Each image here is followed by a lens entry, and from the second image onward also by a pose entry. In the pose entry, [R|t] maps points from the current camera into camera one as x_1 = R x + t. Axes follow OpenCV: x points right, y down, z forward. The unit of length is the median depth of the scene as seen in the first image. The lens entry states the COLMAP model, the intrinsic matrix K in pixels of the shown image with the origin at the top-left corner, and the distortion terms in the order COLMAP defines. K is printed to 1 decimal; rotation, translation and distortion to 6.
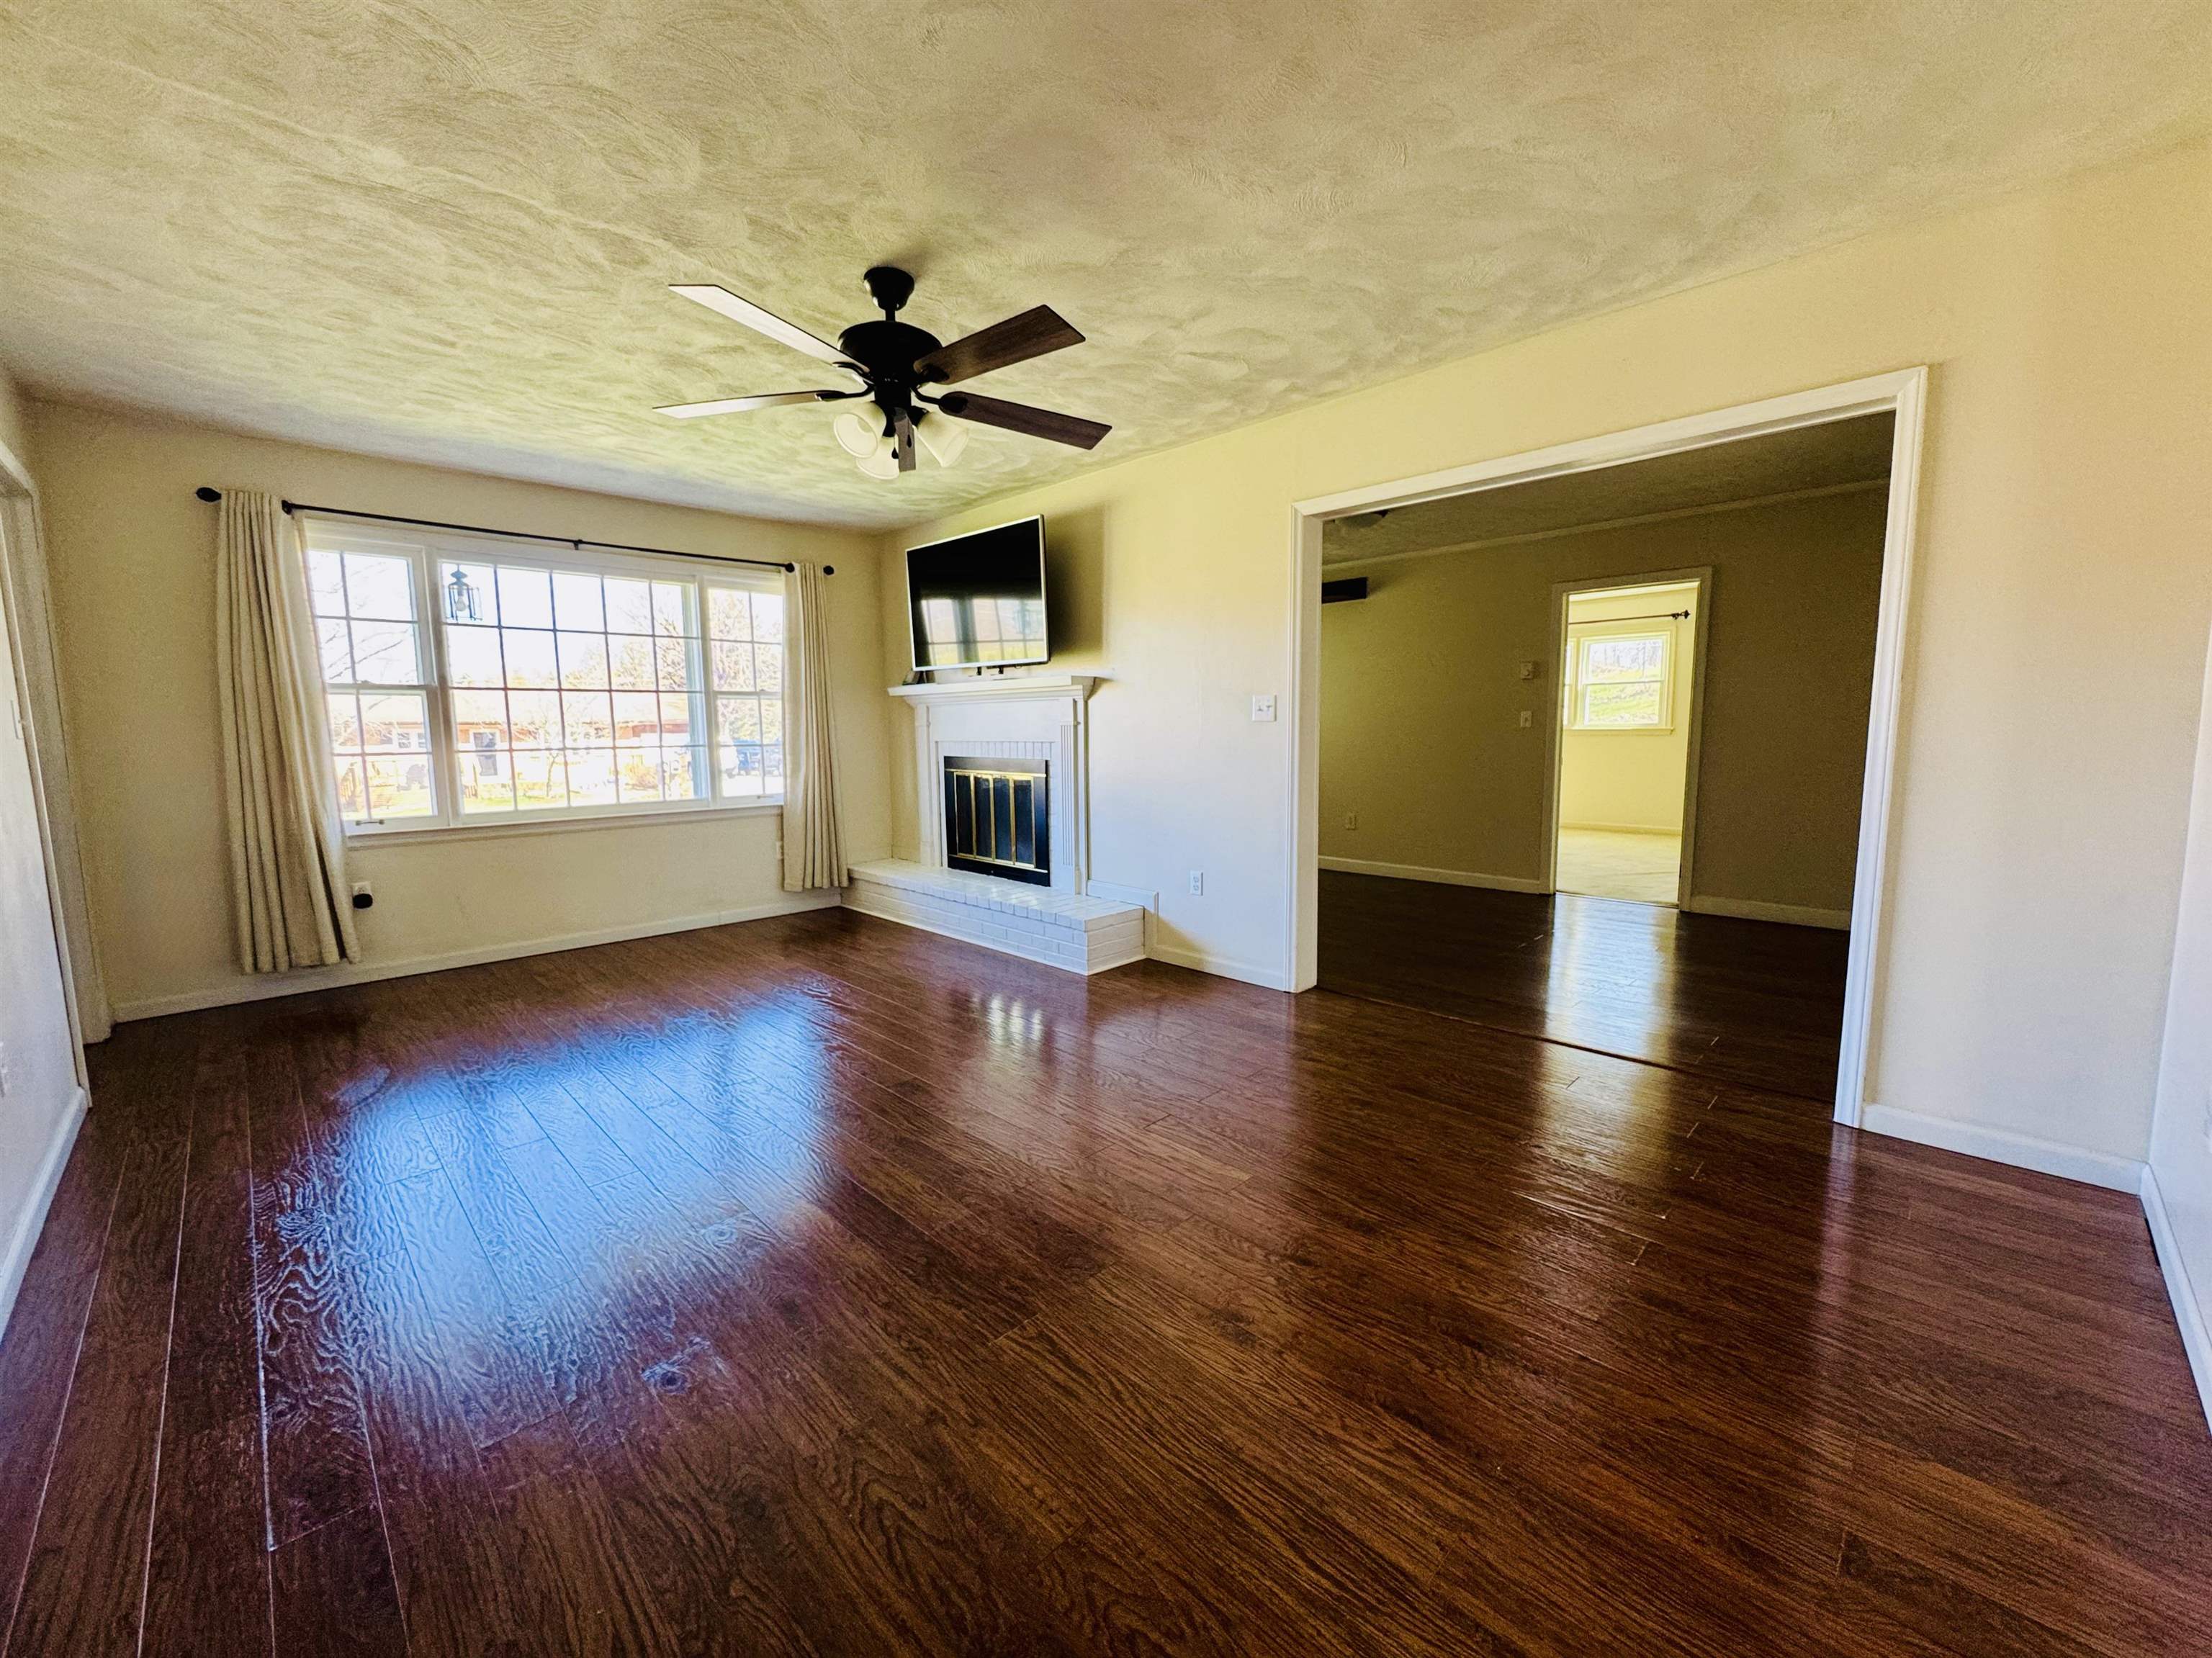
lens RADIAL K [[888.0, 0, 1106.0], [0, 888.0, 829.0], [0, 0, 1]] dist [0.000487, -0.000671]
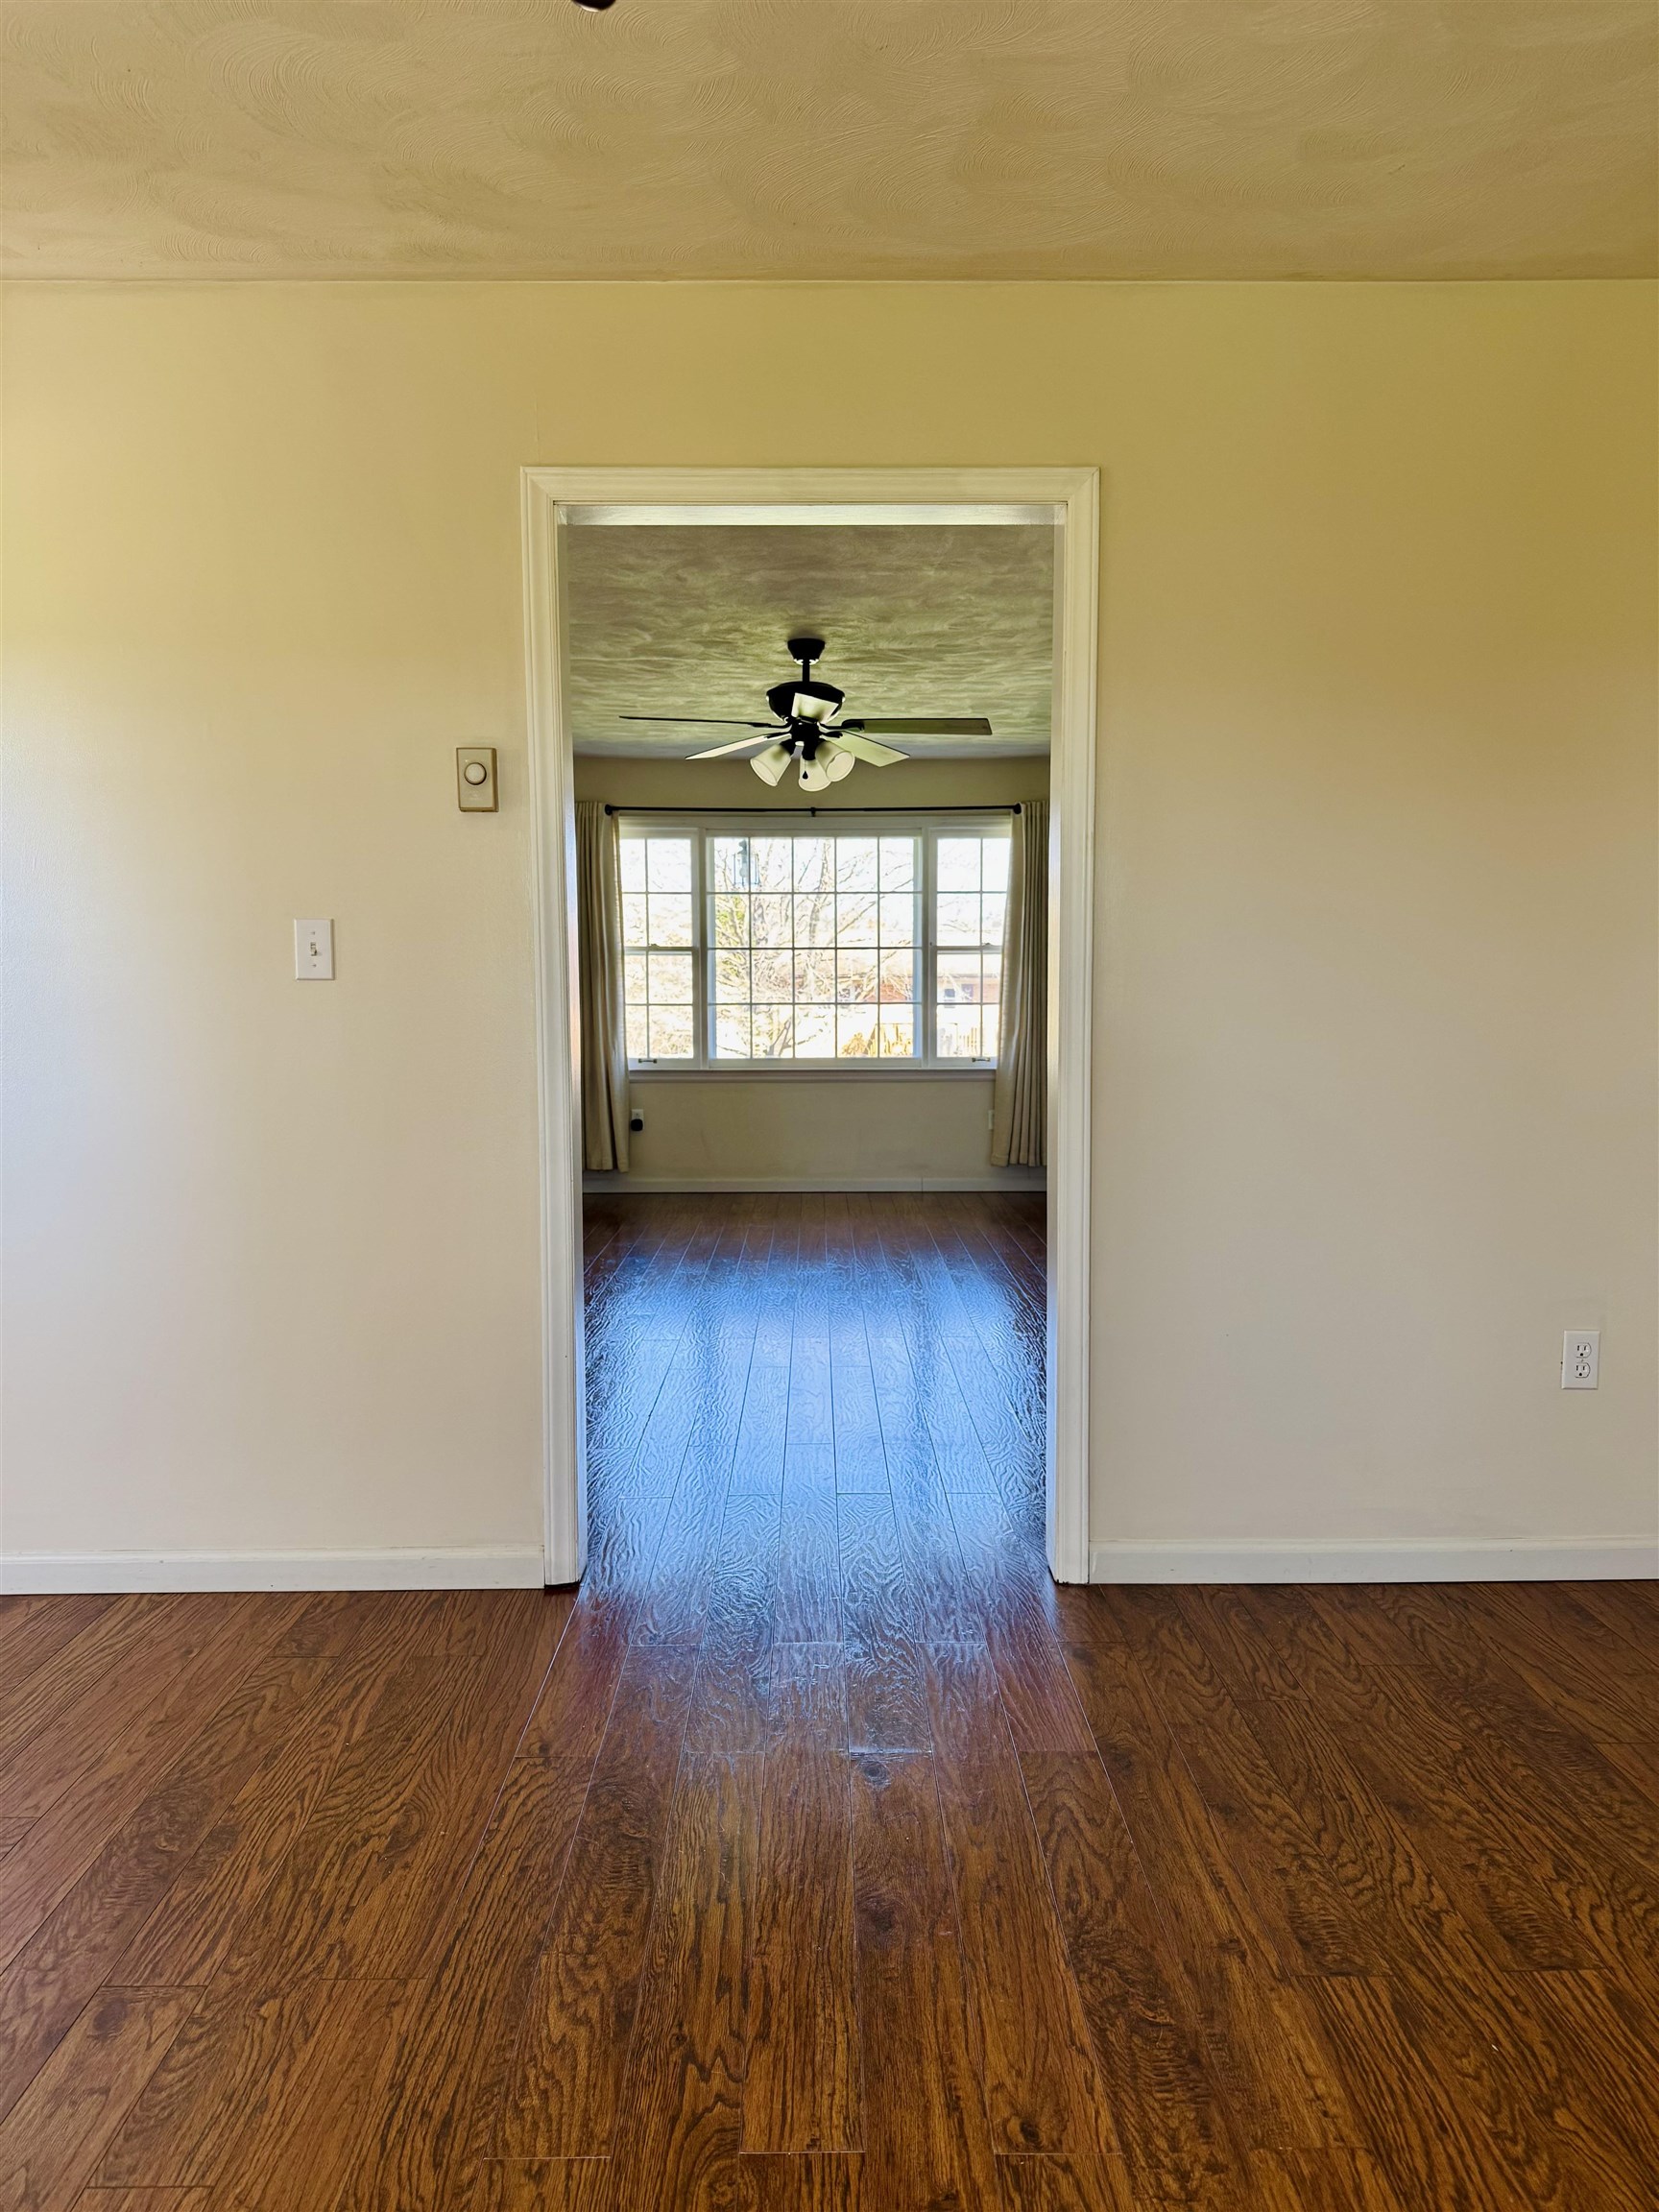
lens RADIAL K [[1571.3, 0, 829.5], [0, 1571.3, 1106.0], [0, 0, 1]] dist [0.002717, -0.007565]
pose [[0.711886, 0.059371, -0.699781, 0.678025], [-0.085303, 0.996353, -0.002246, 0.029833], [0.697095, 0.061293, 0.714354, -0.276854]]
